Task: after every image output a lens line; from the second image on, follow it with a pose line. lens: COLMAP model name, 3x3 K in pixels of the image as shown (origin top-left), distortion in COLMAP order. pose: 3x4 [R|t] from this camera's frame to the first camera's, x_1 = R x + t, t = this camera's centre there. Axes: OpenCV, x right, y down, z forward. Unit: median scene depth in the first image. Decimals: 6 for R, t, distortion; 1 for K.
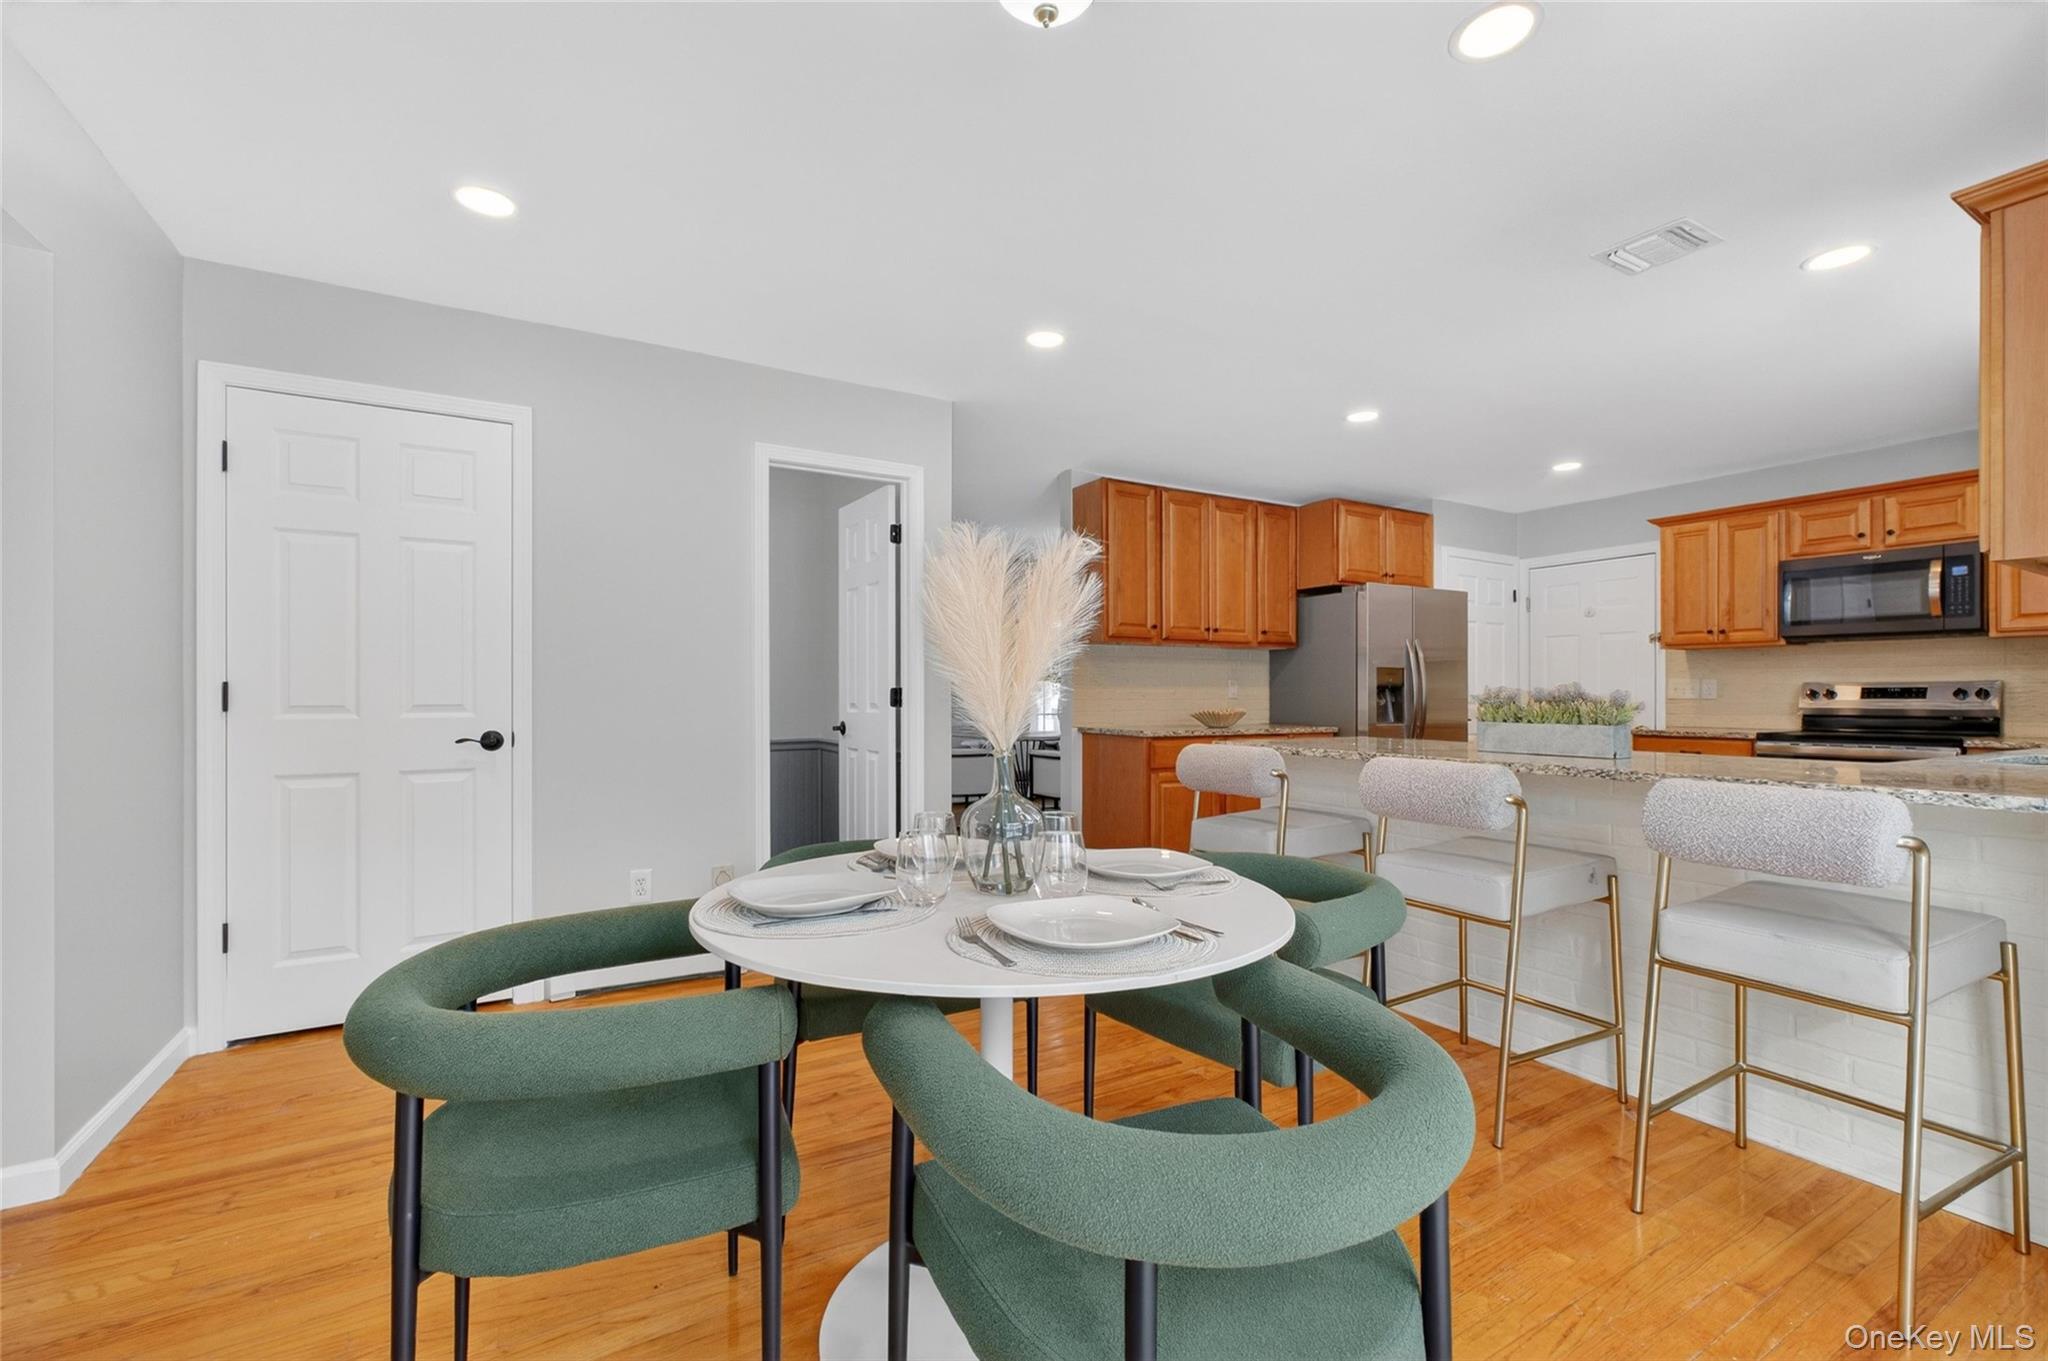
lens RADIAL K [[865.5, 0, 1026.1], [0, 865.5, 666.6], [0, 0, 1]] dist [0.001953, 0.000215]
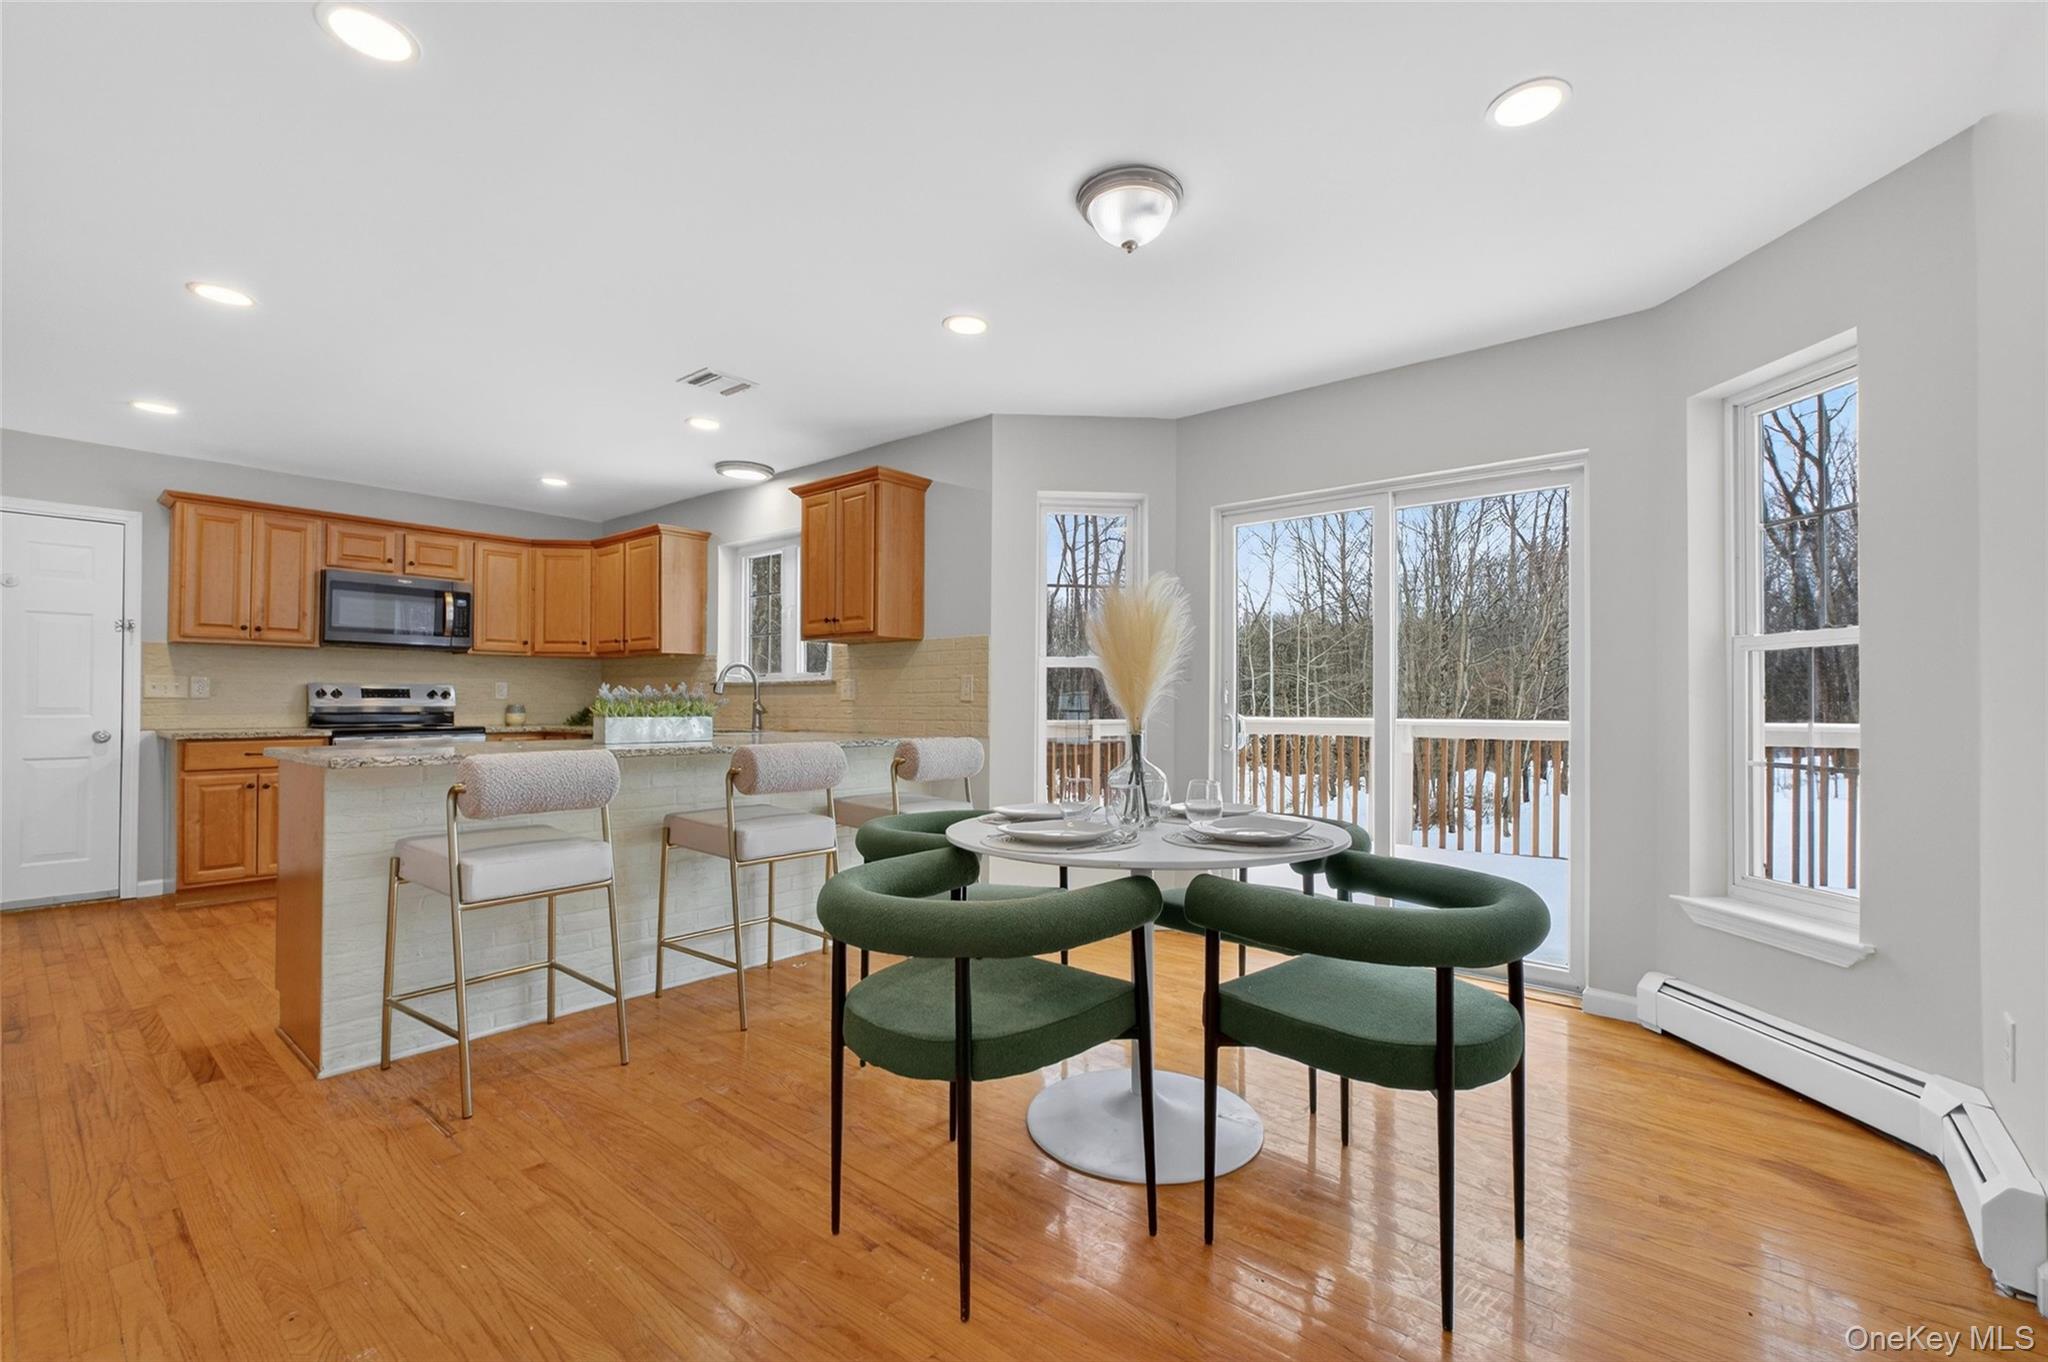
lens RADIAL K [[866.4, 0, 1033.3], [0, 866.4, 700.4], [0, 0, 1]] dist [-0.002827, -0.000218]
pose [[-0.338270, 0.003382, 0.941043, -0.423699], [-0.032824, 0.999343, -0.015391, 0.027567], [-0.940476, -0.036095, -0.337937, 0.527534]]
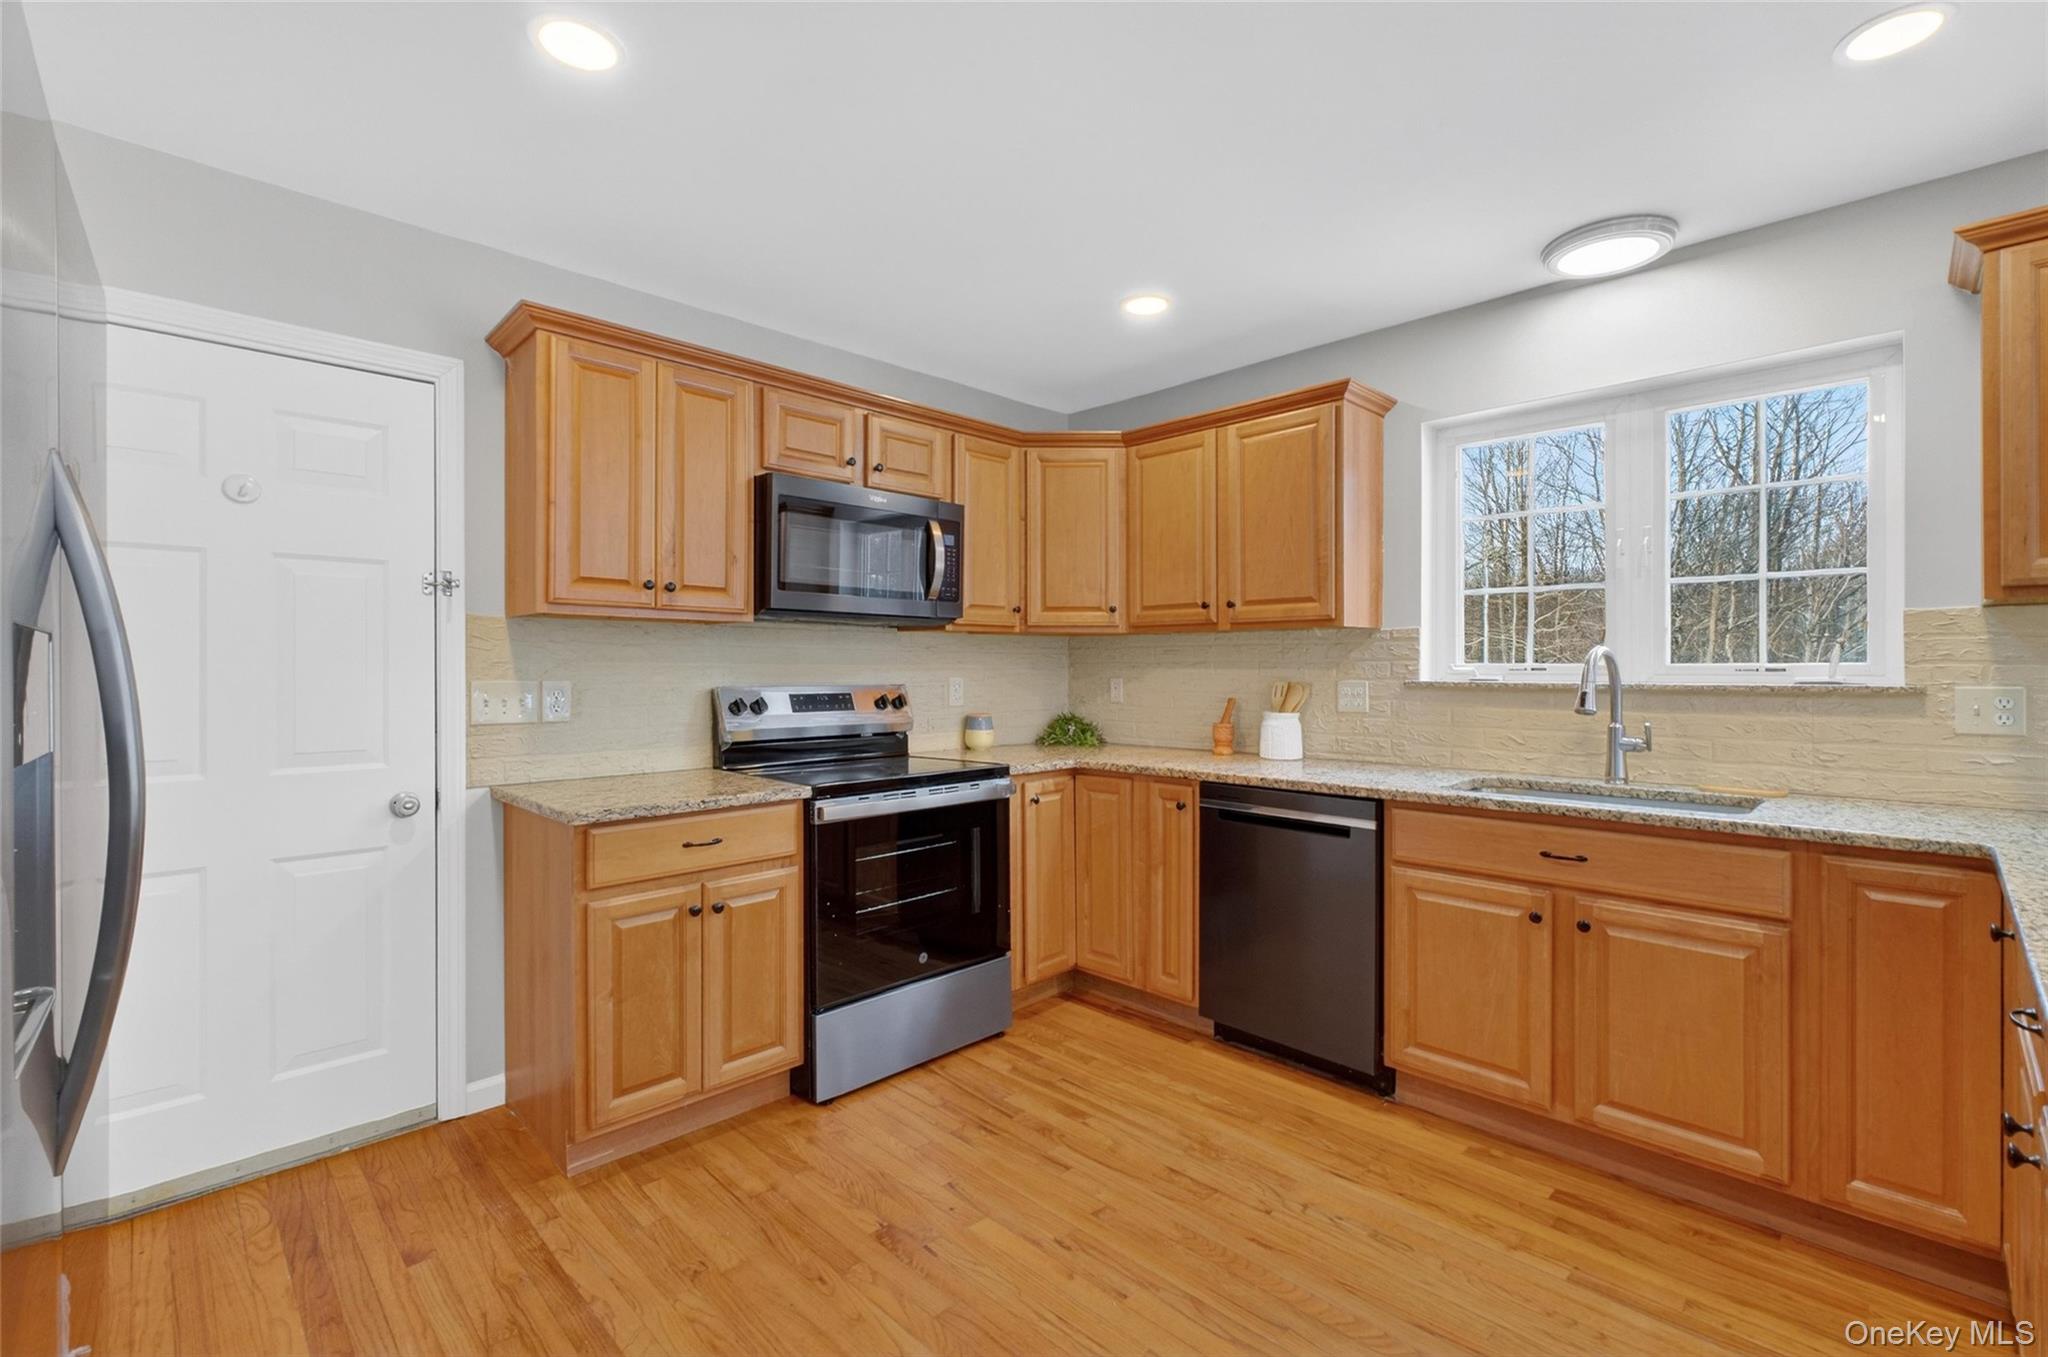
lens RADIAL K [[894.3, 0, 1024.0], [0, 894.3, 678.5], [0, 0, 1]] dist [0.001980, 0.000472]
pose [[-0.245525, -0.007735, 0.969359, 0.265031], [-0.030066, 0.999548, 0.000361, 0.005843], [-0.968924, -0.029056, -0.245646, 0.967755]]
